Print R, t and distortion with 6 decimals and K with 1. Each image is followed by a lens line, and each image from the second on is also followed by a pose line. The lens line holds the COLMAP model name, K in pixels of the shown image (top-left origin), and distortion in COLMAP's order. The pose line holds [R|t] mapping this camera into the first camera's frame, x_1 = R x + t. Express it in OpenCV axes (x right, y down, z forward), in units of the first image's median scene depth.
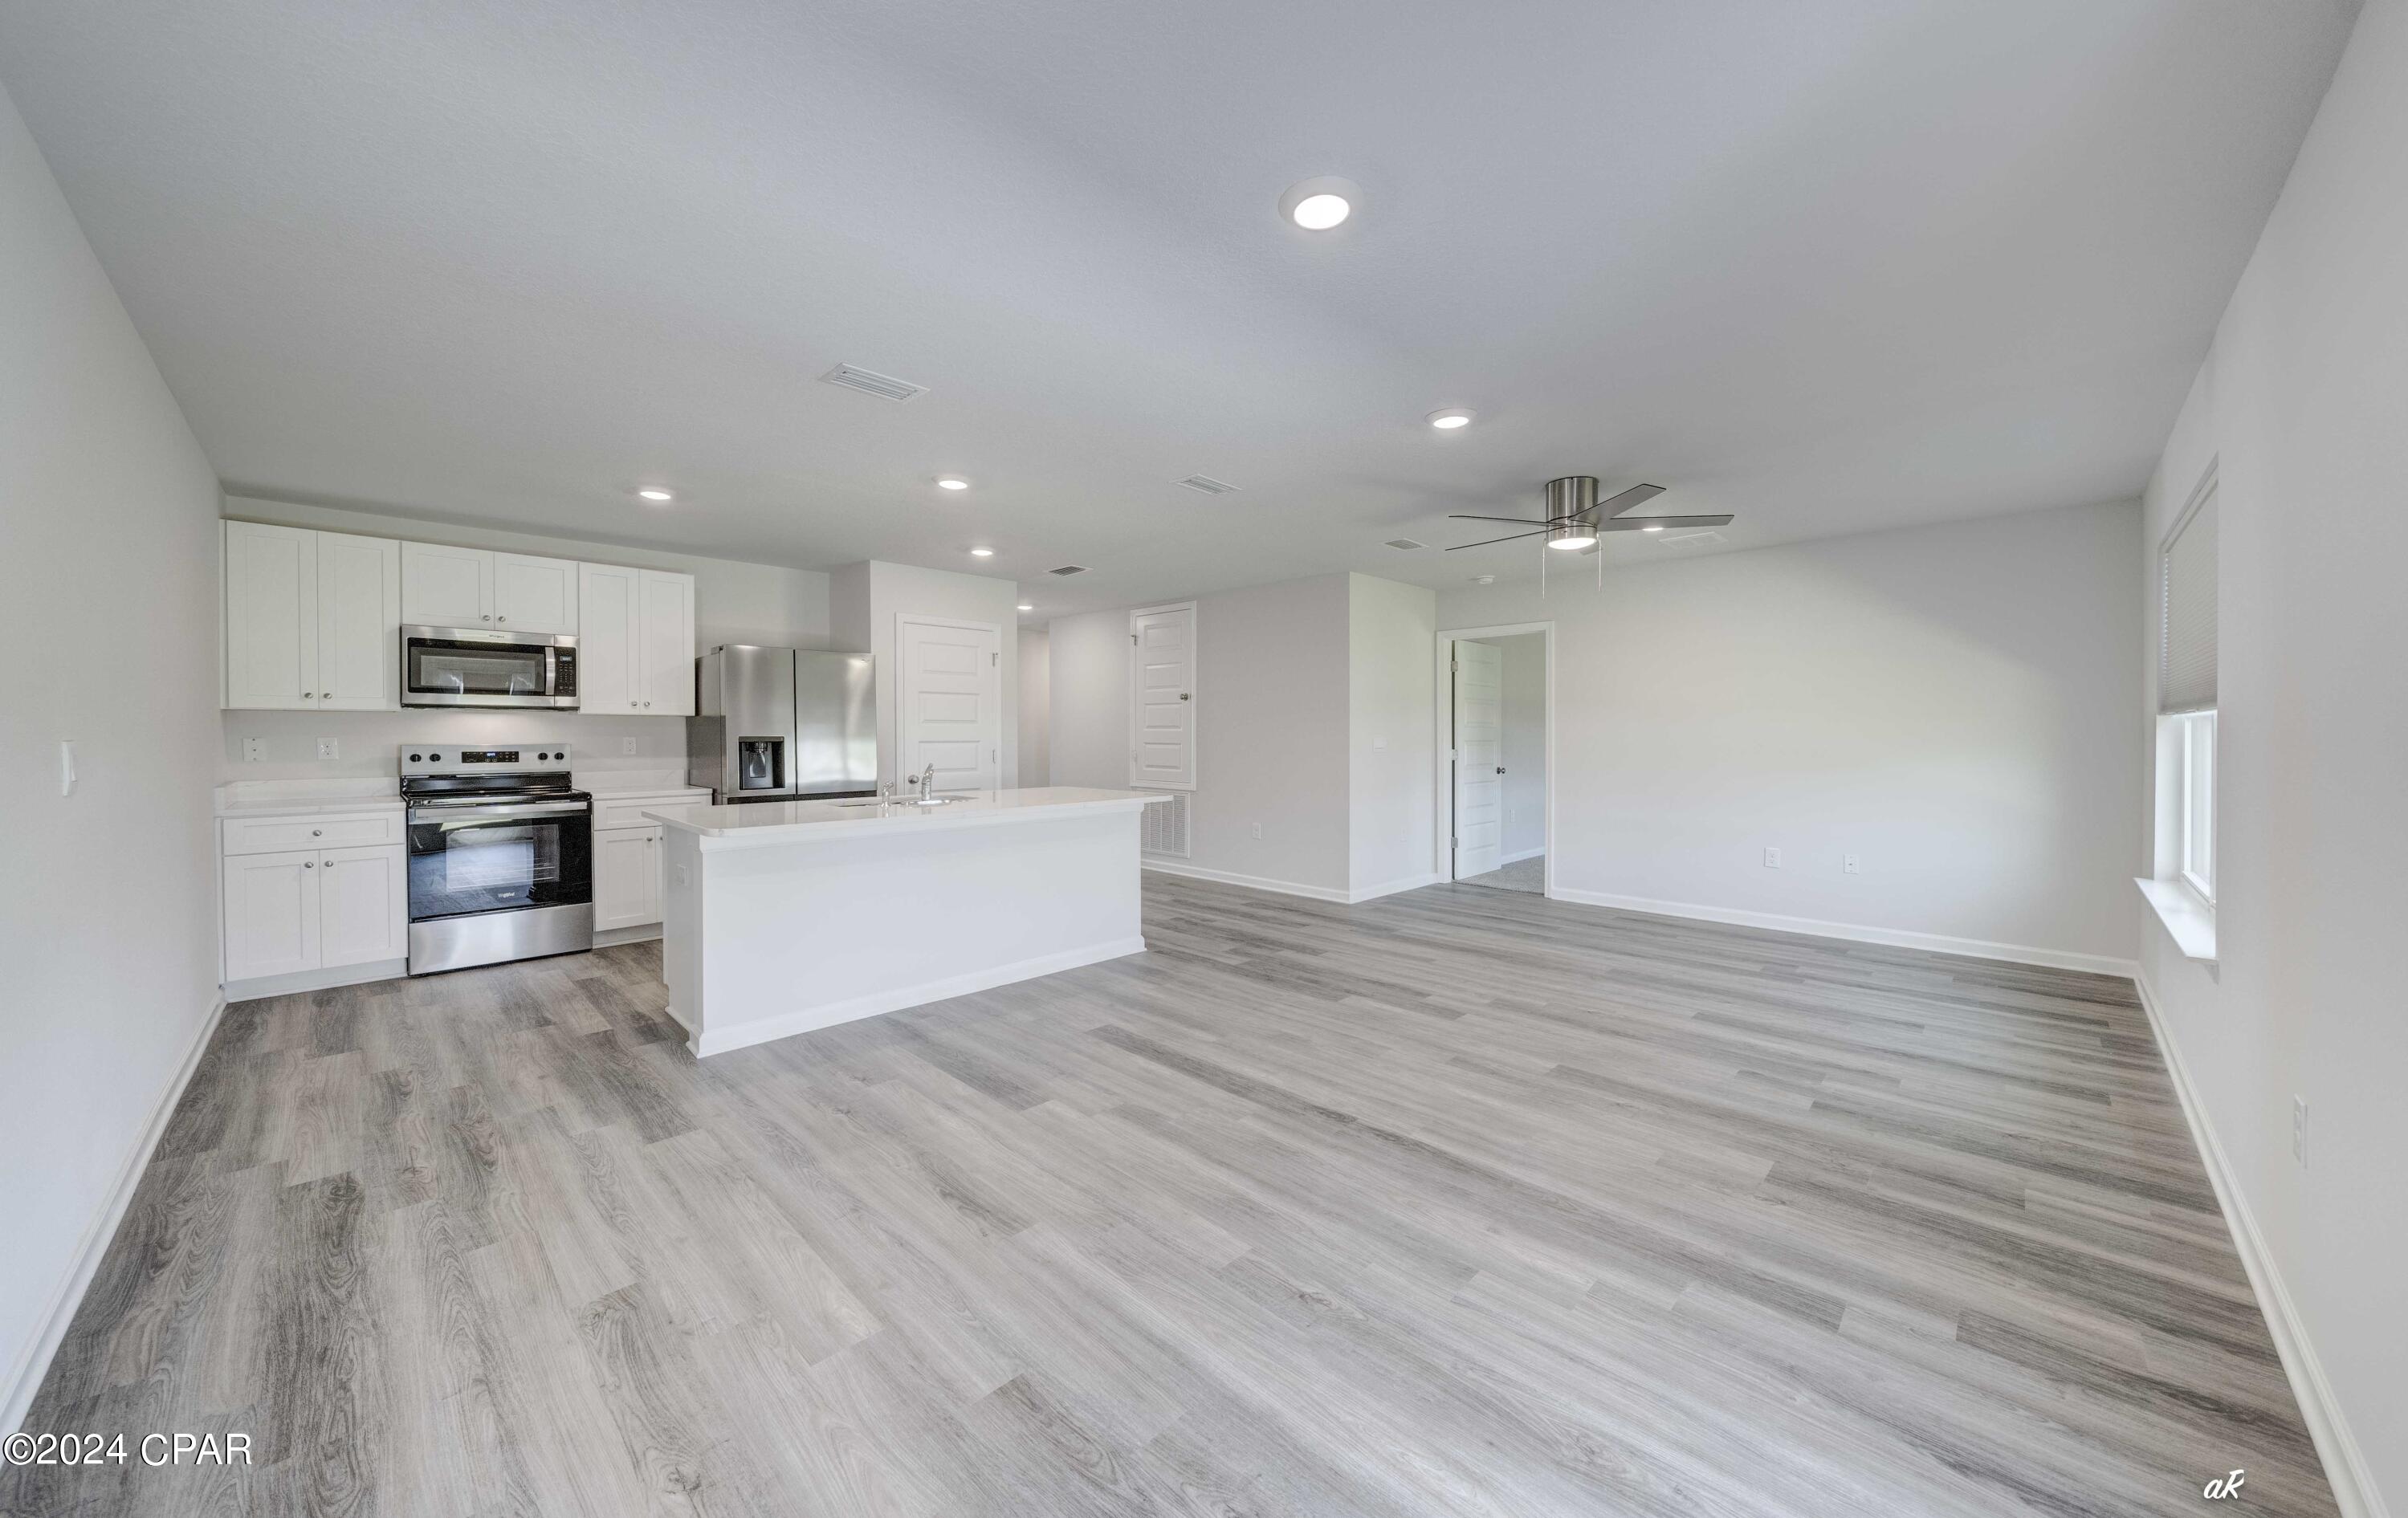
lens RADIAL K [[829.3, 0, 1204.0], [0, 829.3, 759.0], [0, 0, 1]] dist [-0.001924, -0.000035]
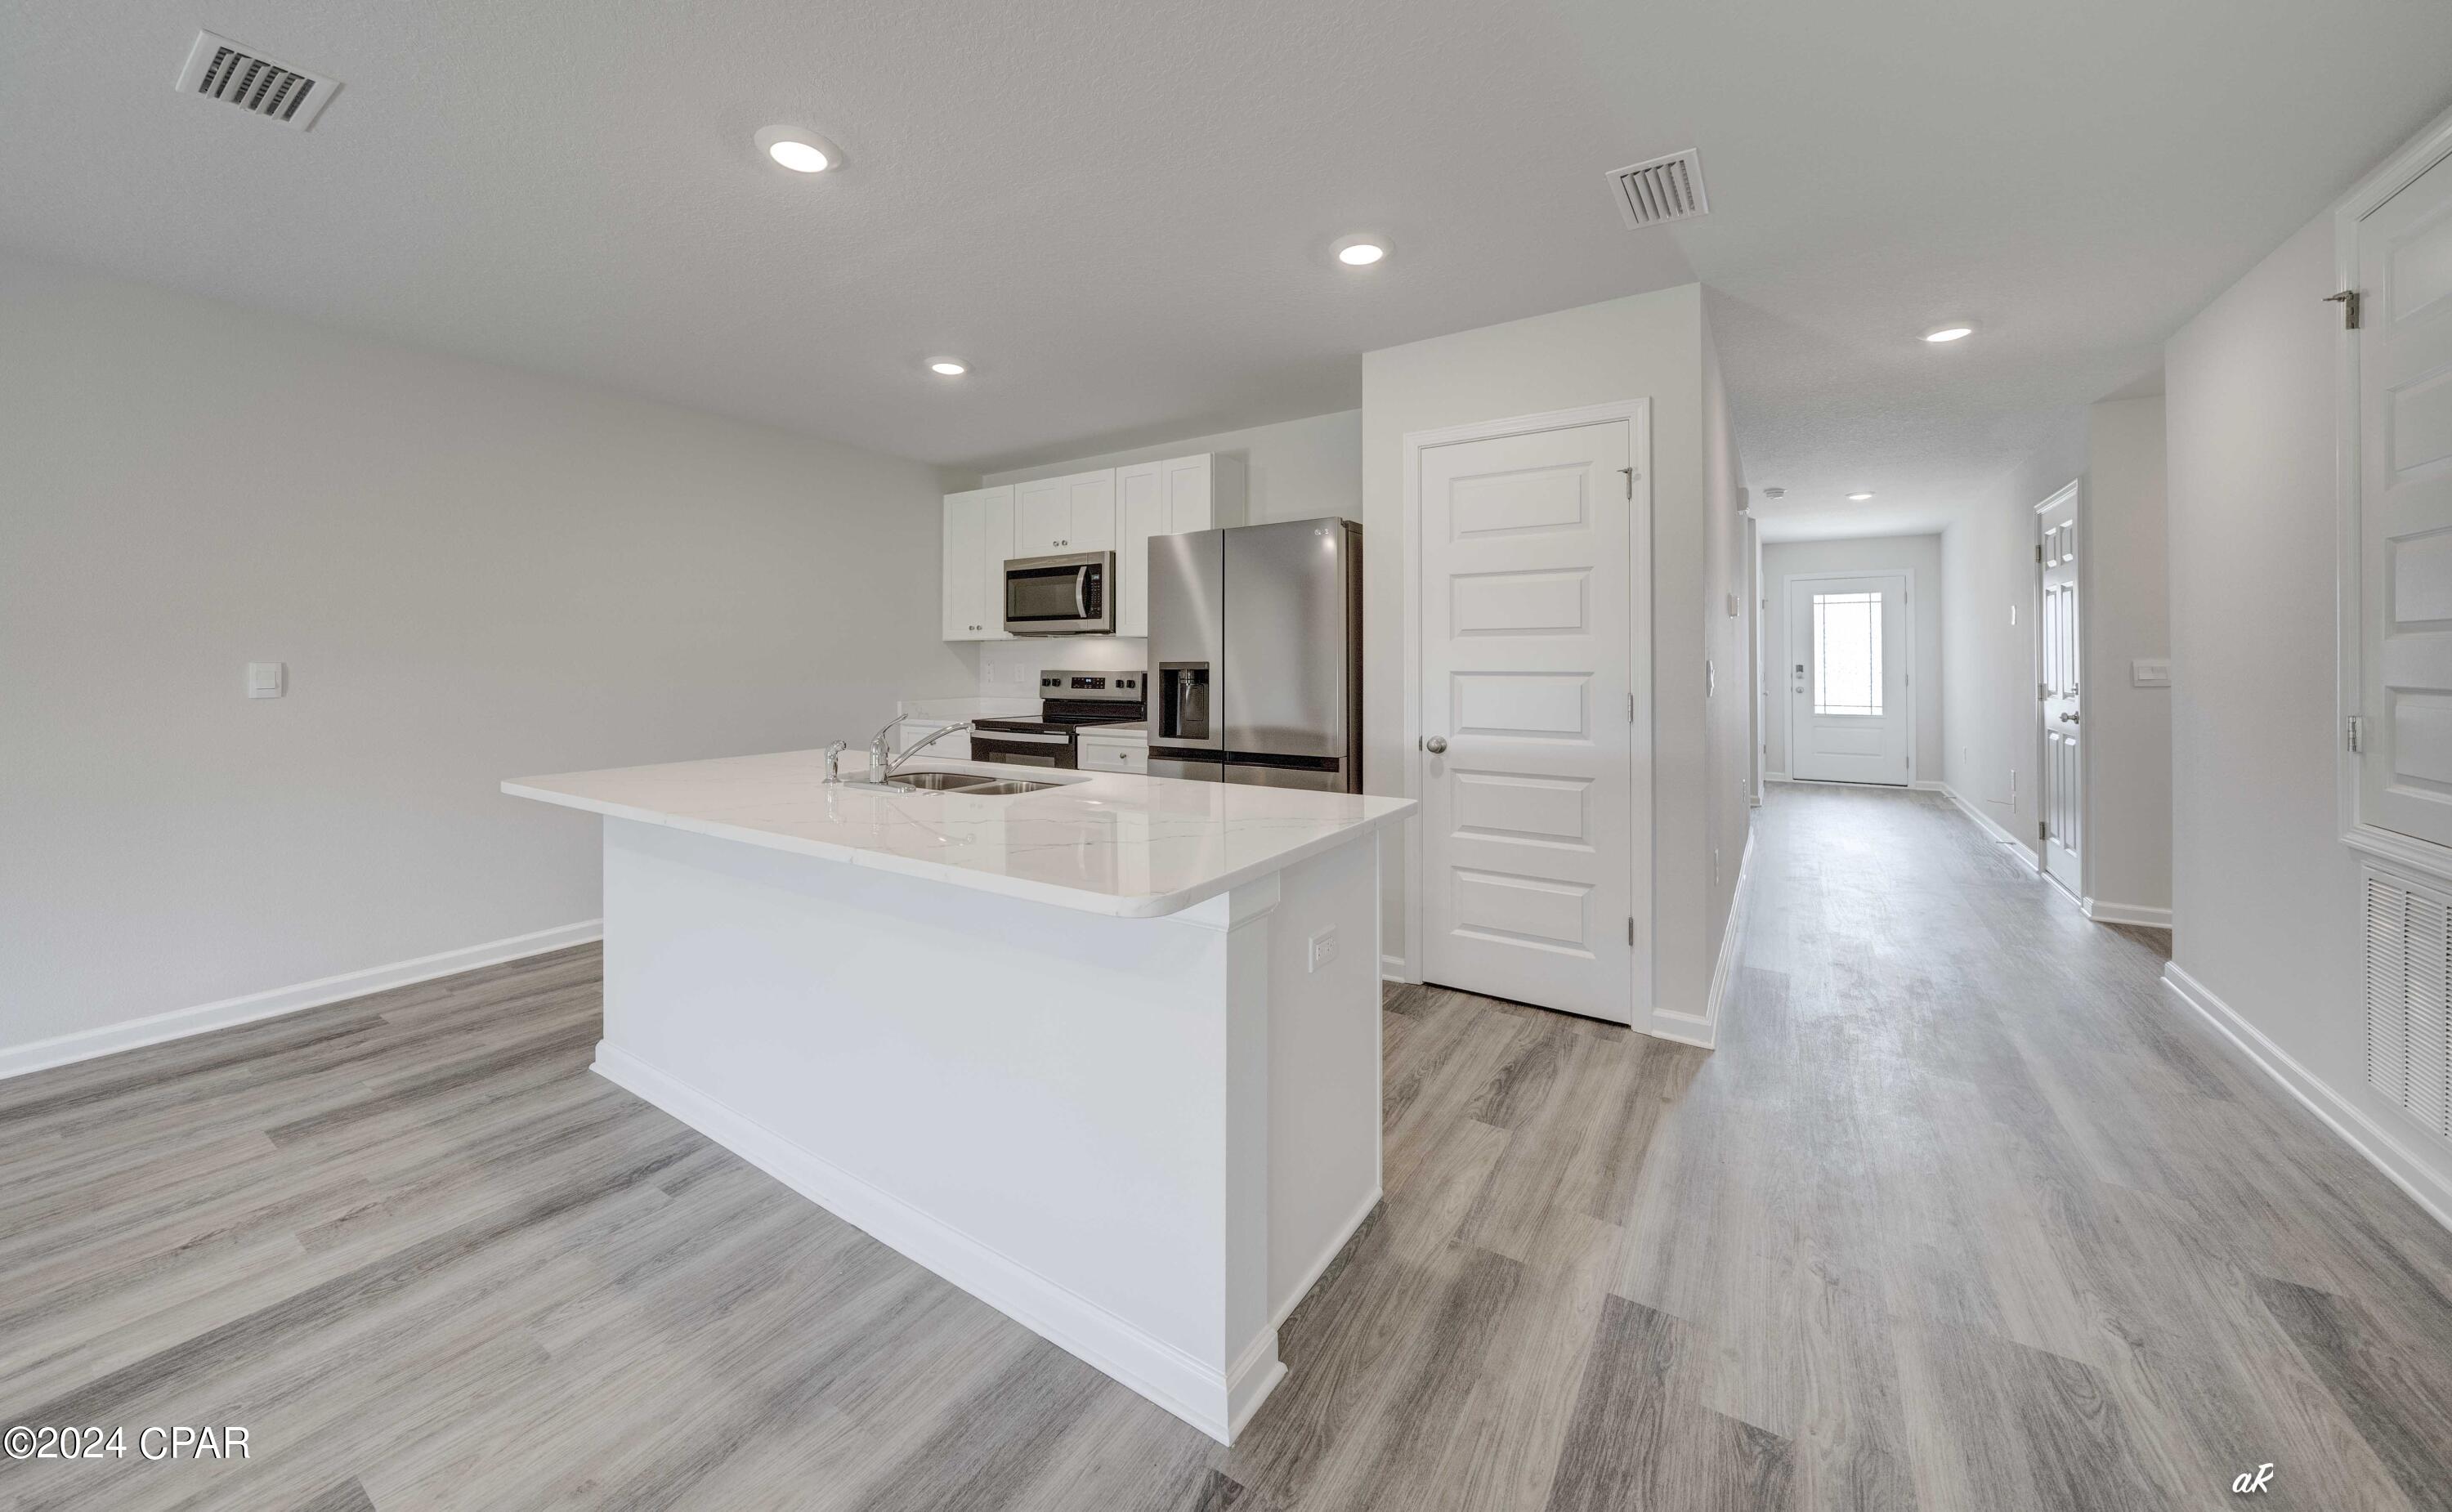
lens RADIAL K [[884.5, 0, 1188.5], [0, 884.5, 656.5], [0, 0, 1]] dist [-0.001521, -0.000151]
pose [[0.182992, -0.004965, -0.983102, 0.389132], [-0.028259, 0.999547, -0.010308, -0.048532], [0.982708, 0.029668, 0.182769, 1.641761]]
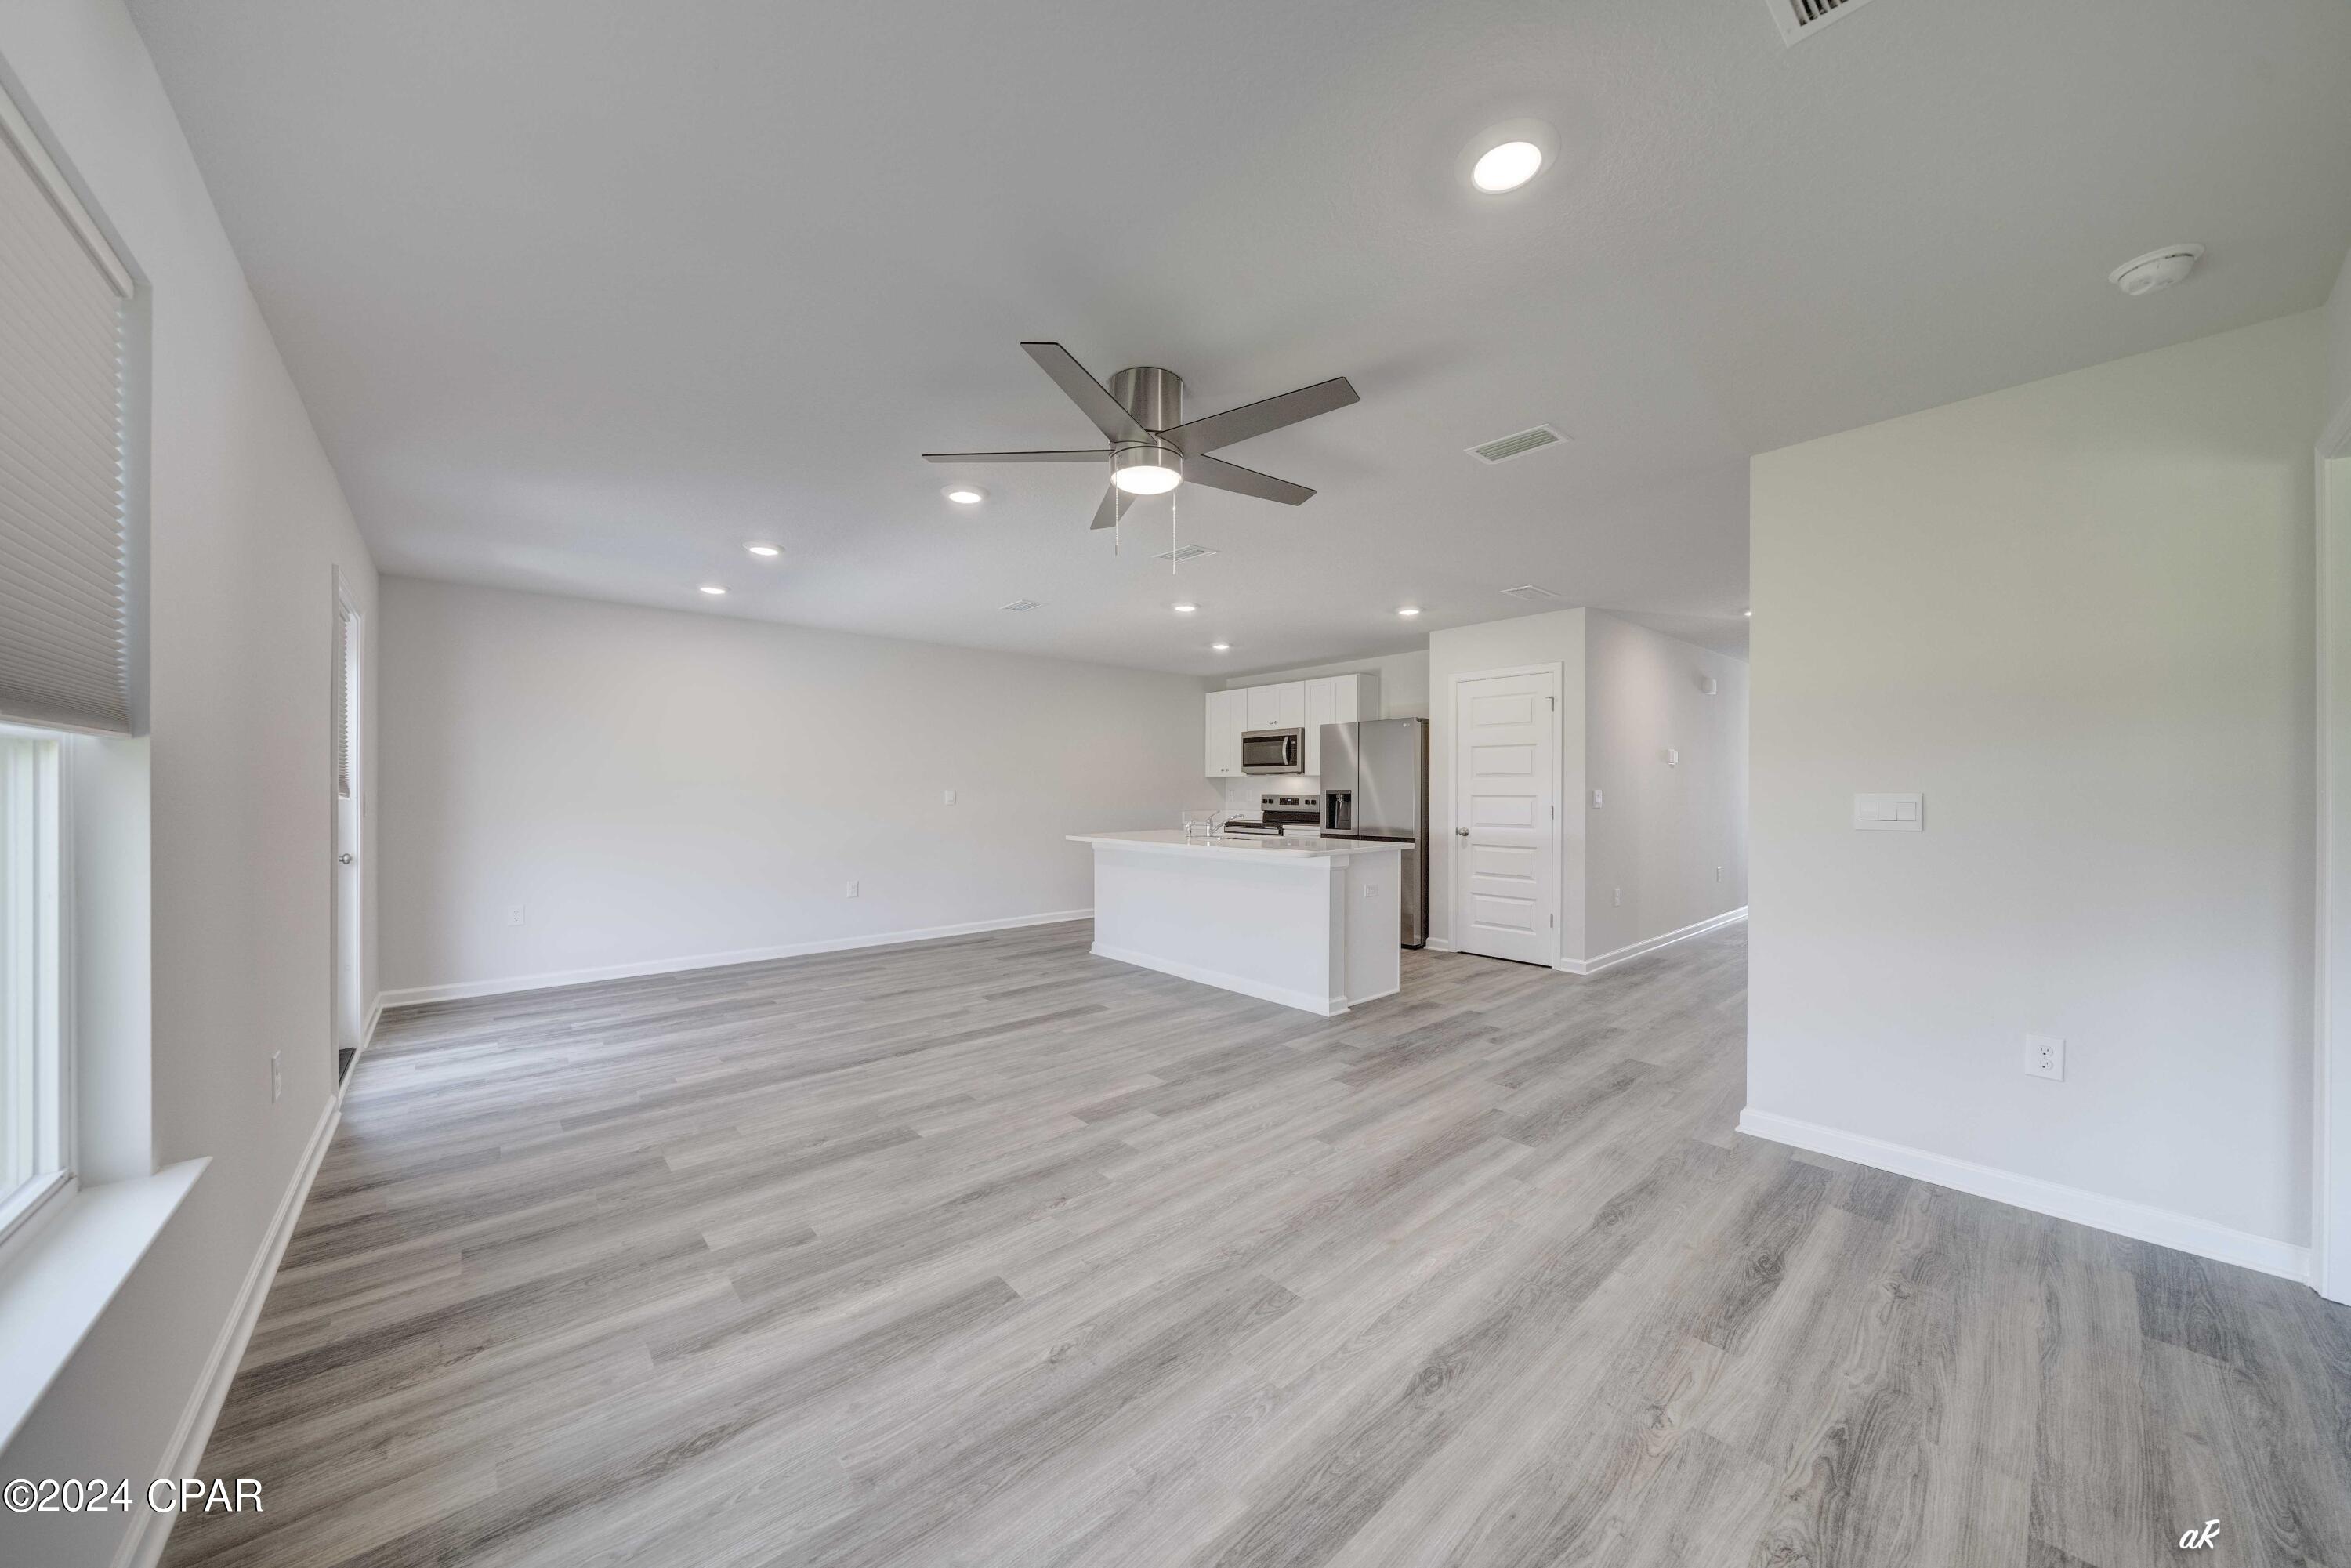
lens RADIAL K [[813.5, 0, 1175.5], [0, 813.5, 784.0], [0, 0, 1]] dist [0.001632, 0.000091]
pose [[-0.069231, -0.002813, -0.997597, 1.566541], [-0.028807, 0.999585, -0.000819, -0.056313], [0.997185, 0.028681, -0.069284, 1.562103]]
